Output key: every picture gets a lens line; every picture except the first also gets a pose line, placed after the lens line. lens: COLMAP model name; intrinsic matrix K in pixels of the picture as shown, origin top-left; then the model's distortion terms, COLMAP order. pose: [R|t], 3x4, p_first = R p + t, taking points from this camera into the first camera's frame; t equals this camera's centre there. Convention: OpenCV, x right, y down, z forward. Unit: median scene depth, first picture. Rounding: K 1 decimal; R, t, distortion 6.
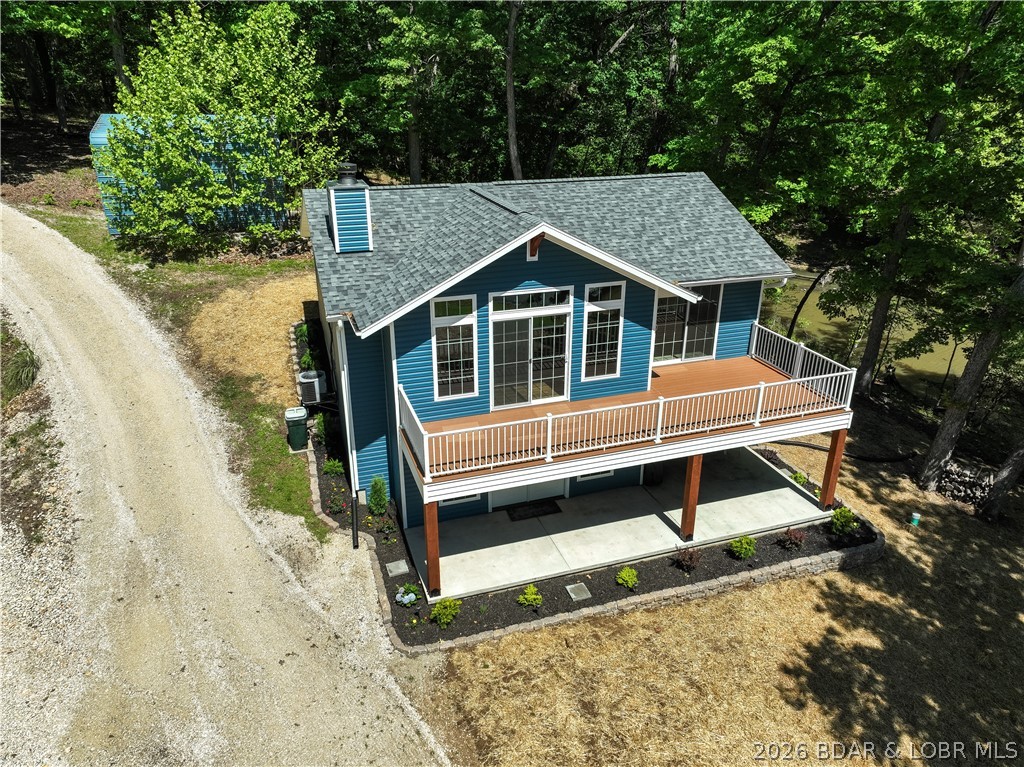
lens RADIAL K [[723.7, 0, 513.3], [0, 723.7, 380.7], [0, 0, 1]] dist [-0.004505, 0.019593]
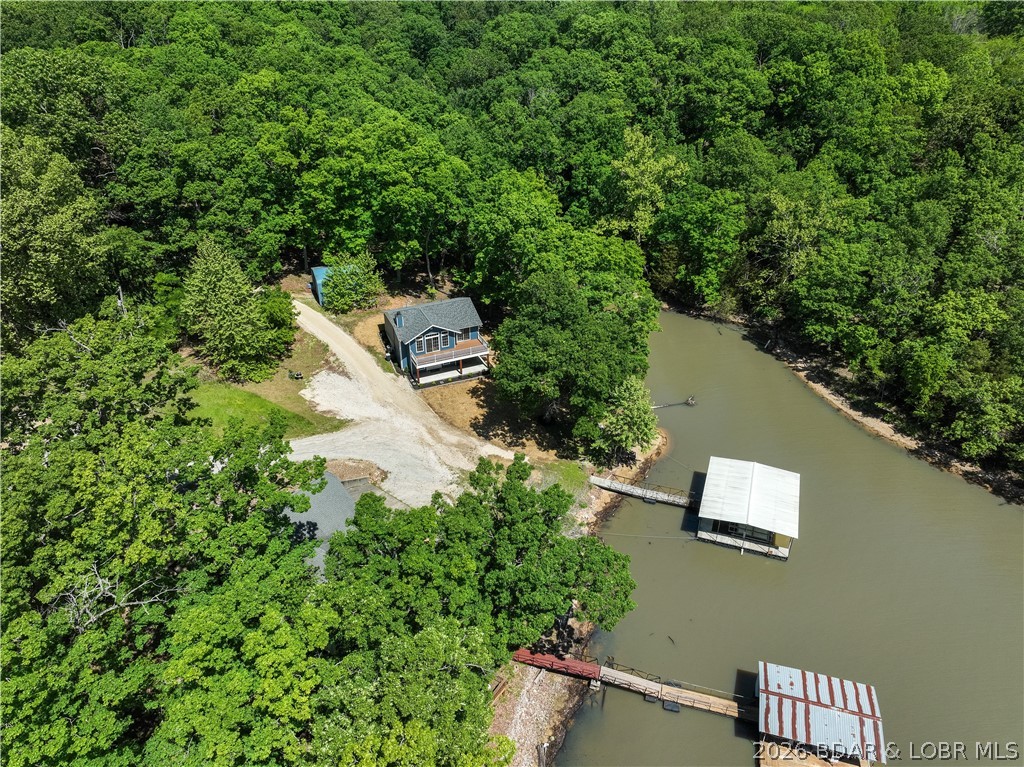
lens RADIAL K [[723.7, 0, 521.7], [0, 723.7, 383.7], [0, 0, 1]] dist [-0.004505, 0.019593]
pose [[0.994773, -0.048557, 0.089827, 0.197091], [0.034490, 0.987778, 0.152000, -0.570411], [-0.096110, -0.148108, 0.984290, -4.787404]]
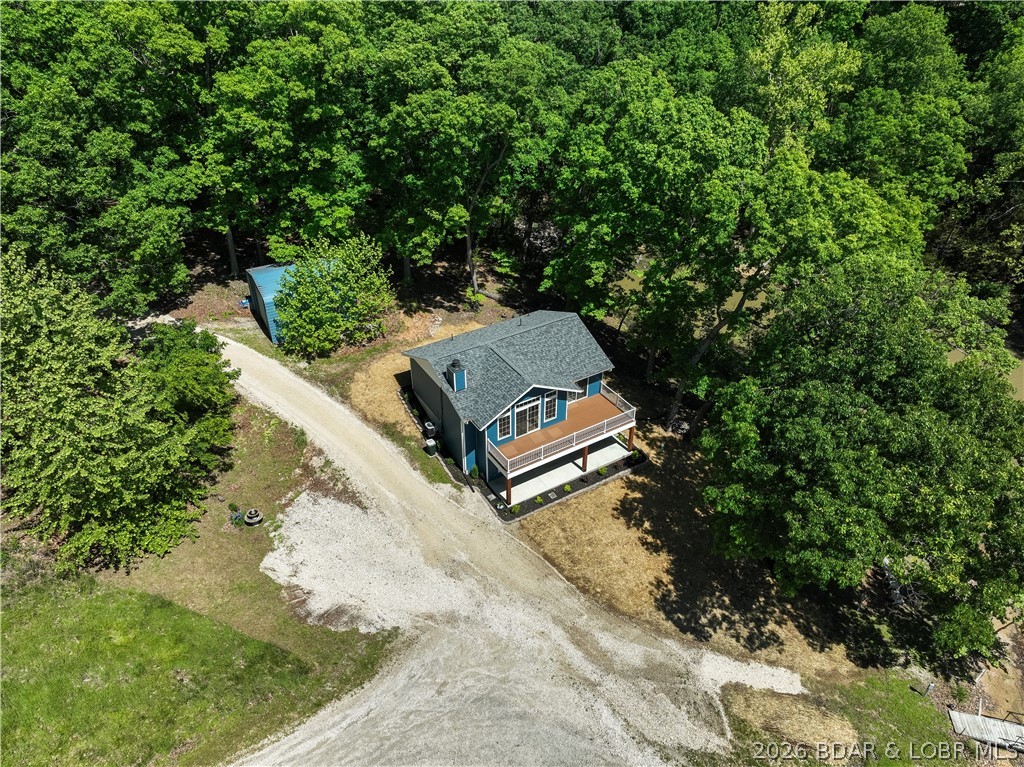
lens RADIAL K [[723.7, 0, 517.0], [0, 723.7, 382.0], [0, 0, 1]] dist [-0.004505, 0.019593]
pose [[0.973282, -0.130469, 0.188944, -0.527065], [0.088629, 0.972576, 0.215035, -0.778968], [-0.211818, -0.192544, 0.958154, -1.662562]]
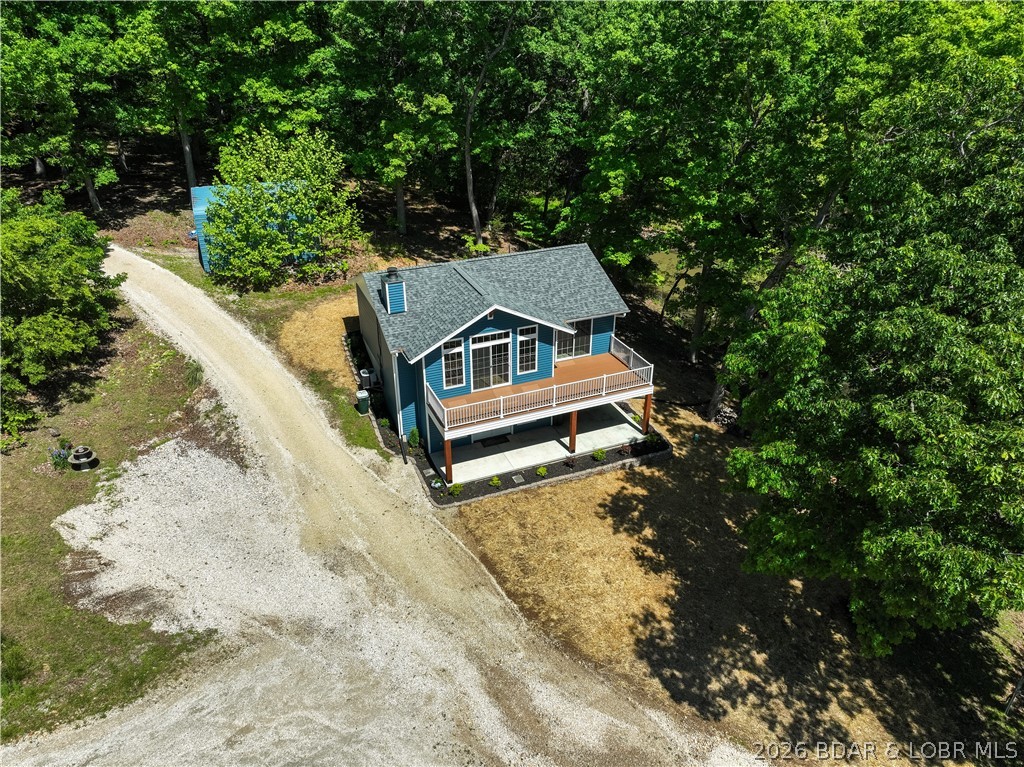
lens RADIAL K [[723.7, 0, 515.5], [0, 723.7, 382.8], [0, 0, 1]] dist [-0.004505, 0.019593]
pose [[0.997119, -0.037691, 0.065829, -0.040394], [0.031176, 0.994763, 0.097339, -0.170928], [-0.069154, -0.095006, 0.993072, -0.954304]]
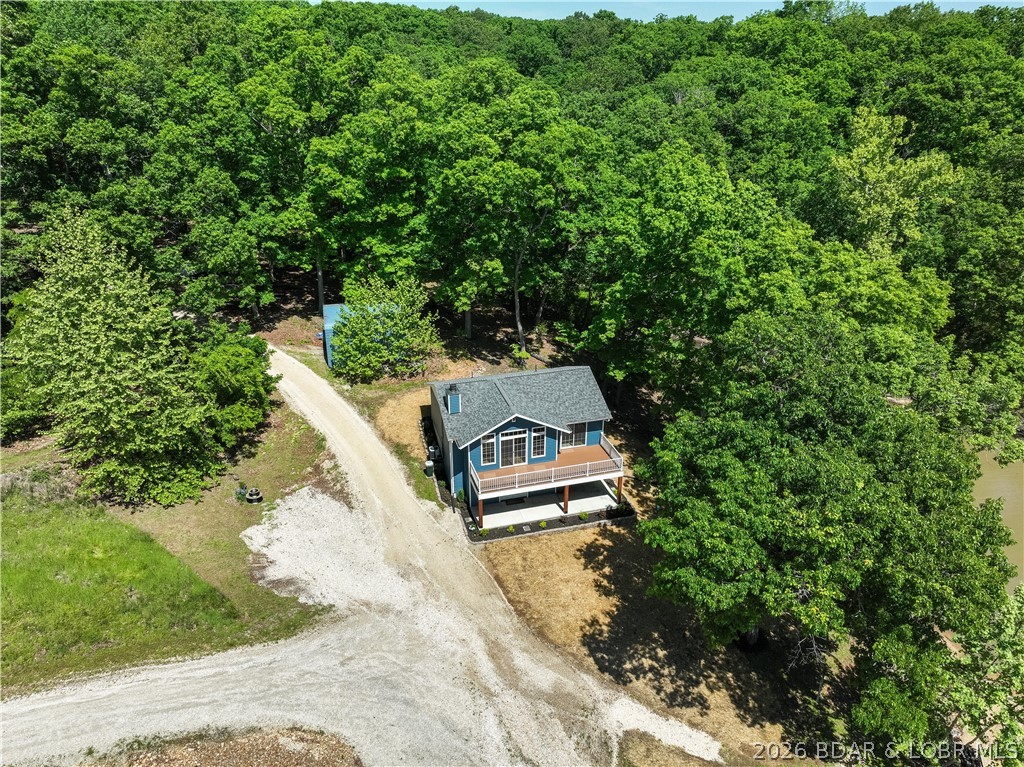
lens RADIAL K [[723.7, 0, 516.2], [0, 723.7, 380.9], [0, 0, 1]] dist [-0.004505, 0.019593]
pose [[0.999184, 0.017657, -0.036331, 0.136361], [-0.016482, 0.999340, 0.032376, -0.411302], [0.036879, -0.031750, 0.998815, -1.941086]]
